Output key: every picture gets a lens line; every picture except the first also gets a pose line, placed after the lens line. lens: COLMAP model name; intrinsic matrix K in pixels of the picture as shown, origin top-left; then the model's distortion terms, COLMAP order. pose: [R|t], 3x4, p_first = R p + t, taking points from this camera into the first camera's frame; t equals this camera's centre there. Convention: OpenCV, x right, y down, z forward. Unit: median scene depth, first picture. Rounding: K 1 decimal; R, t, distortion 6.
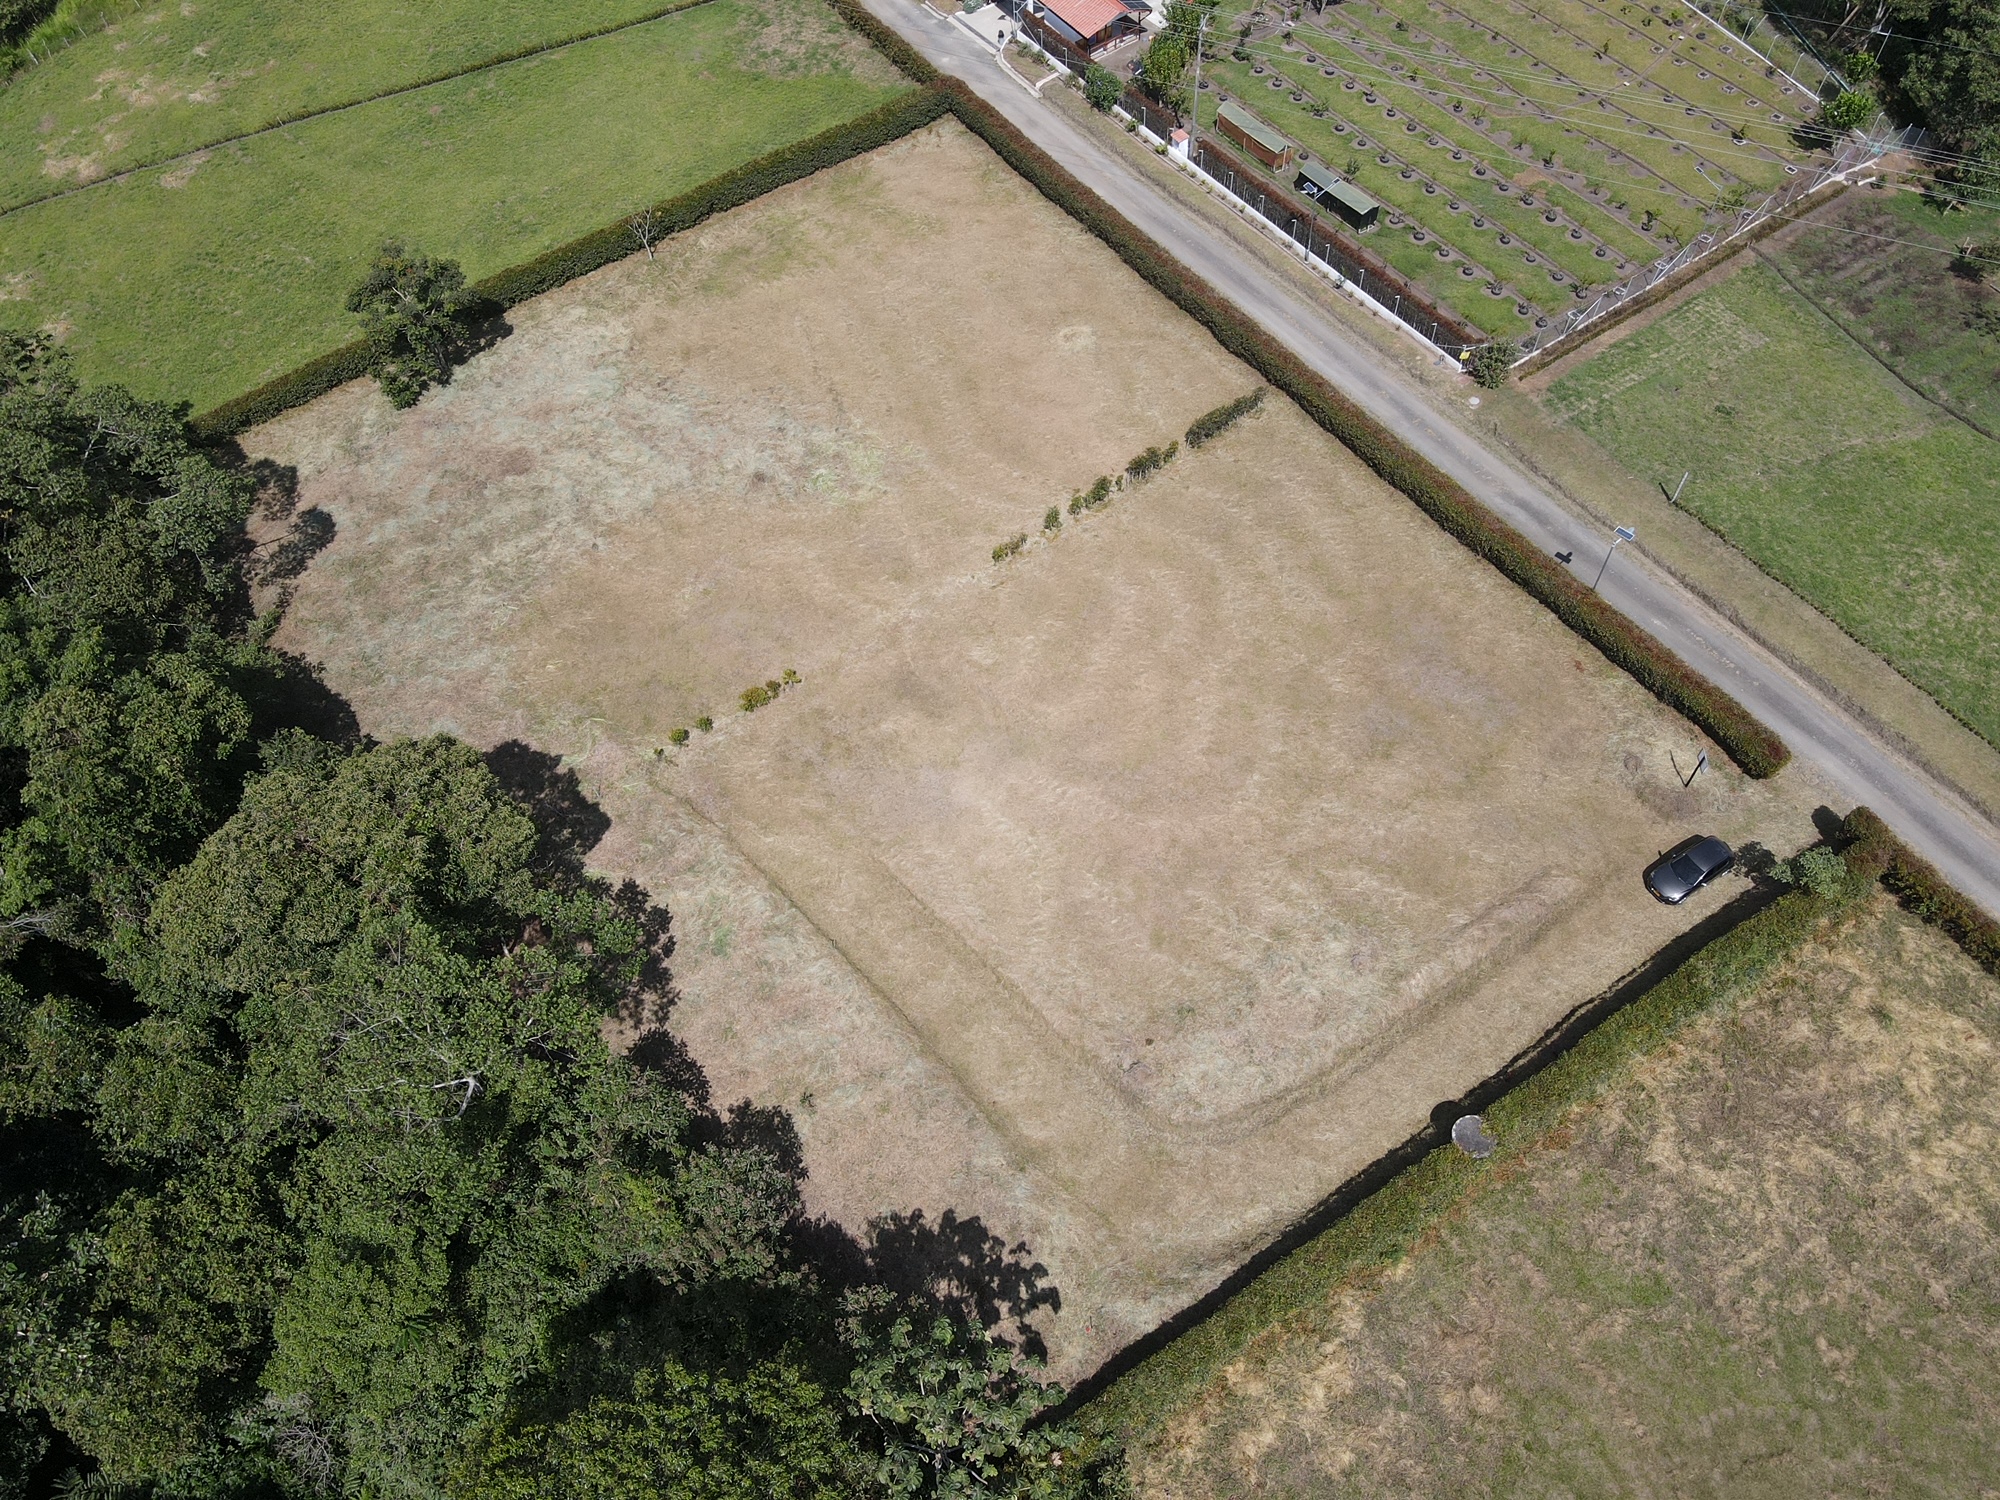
lens RADIAL K [[1474.0, 0, 986.2], [0, 1474.0, 739.4], [0, 0, 1]] dist [0.016681, 0.003778]
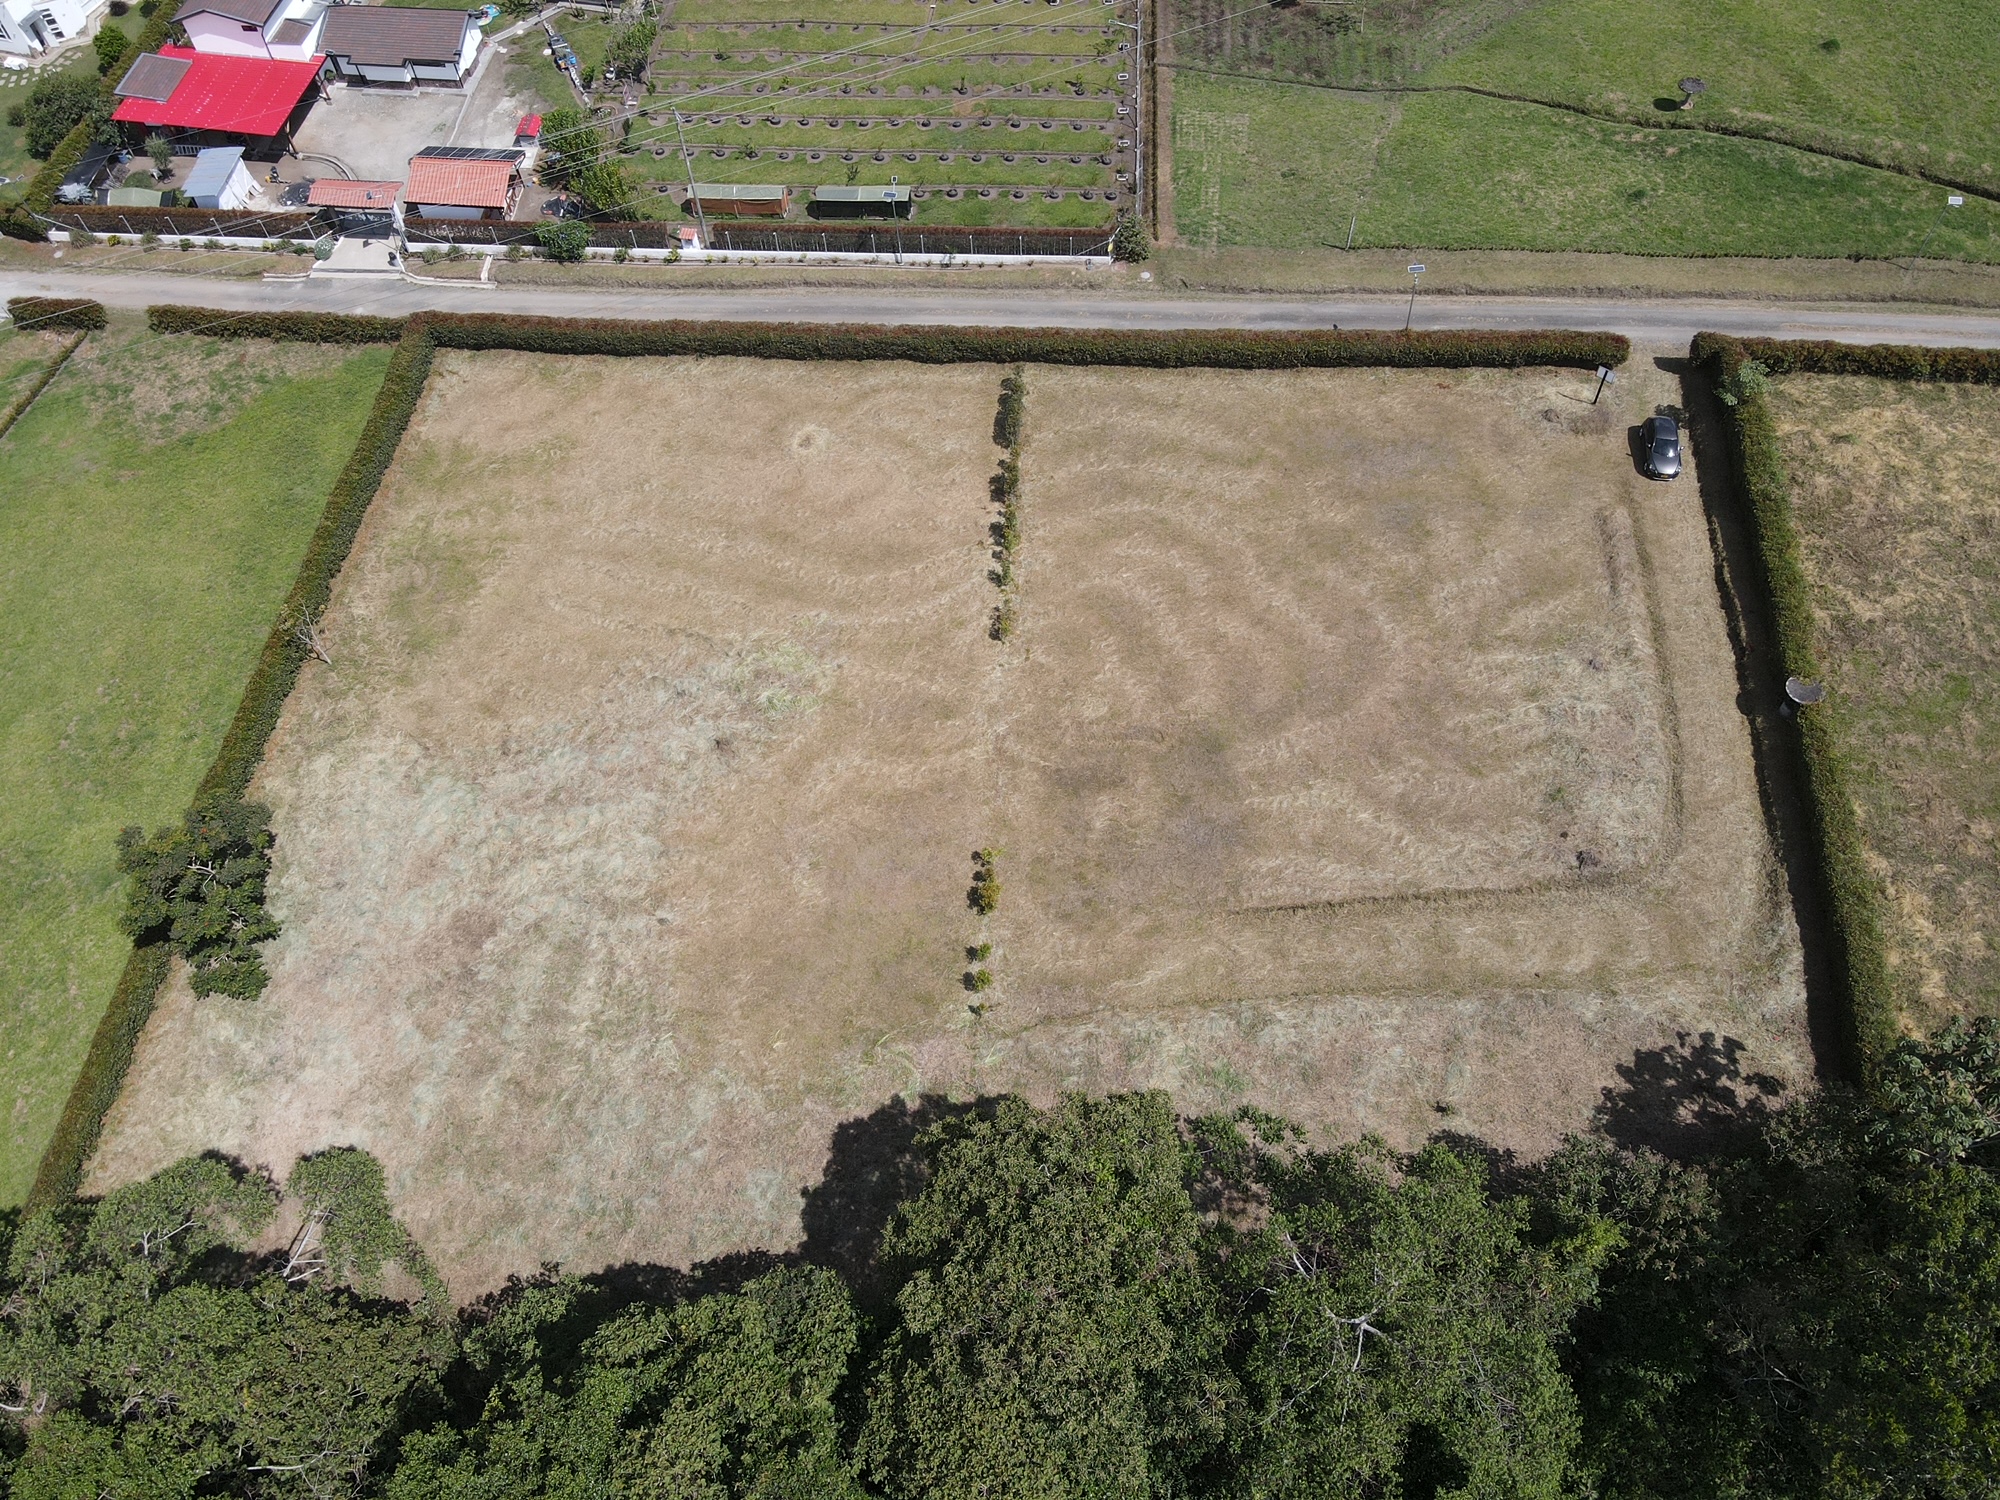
lens RADIAL K [[1474.0, 0, 986.2], [0, 1474.0, 739.4], [0, 0, 1]] dist [0.016681, 0.003778]
pose [[0.635558, -0.629128, 0.447509, -0.477774], [0.643863, 0.751765, 0.142443, -0.218572], [-0.426036, 0.197604, 0.882862, 0.172571]]
